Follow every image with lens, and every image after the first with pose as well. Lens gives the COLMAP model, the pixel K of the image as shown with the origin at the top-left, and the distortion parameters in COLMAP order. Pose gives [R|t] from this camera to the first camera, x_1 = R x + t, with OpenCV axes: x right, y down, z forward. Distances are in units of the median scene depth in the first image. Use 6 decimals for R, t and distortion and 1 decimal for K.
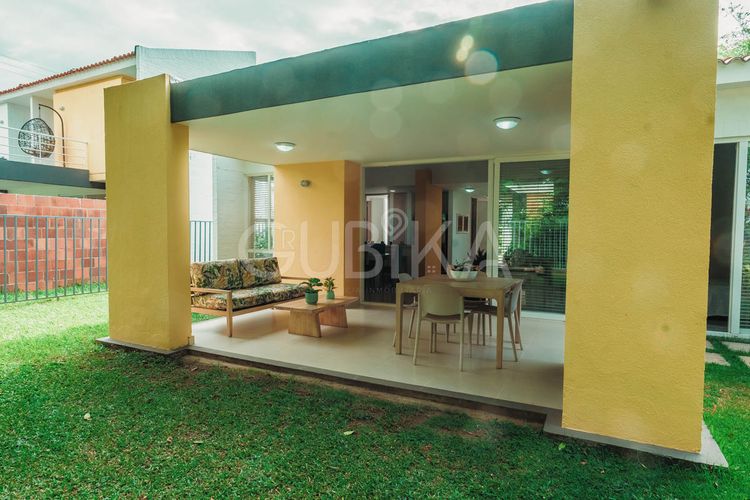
lens RADIAL K [[434.8, 0, 375.4], [0, 434.8, 252.6], [0, 0, 1]] dist [-0.002759, 0.005158]
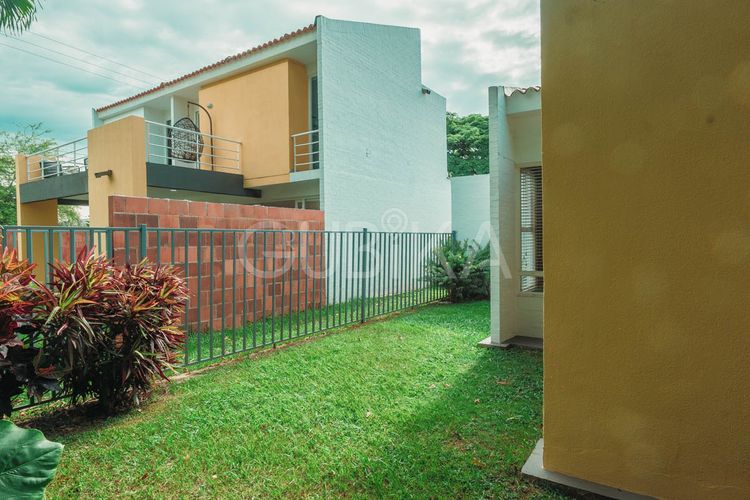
lens RADIAL K [[434.8, 0, 375.9], [0, 434.8, 247.6], [0, 0, 1]] dist [-0.002759, 0.005158]
pose [[0.991595, -0.011699, -0.128851, -0.338457], [0.008216, 0.999587, -0.027524, -0.024884], [0.129120, 0.026234, 0.991282, 0.225255]]
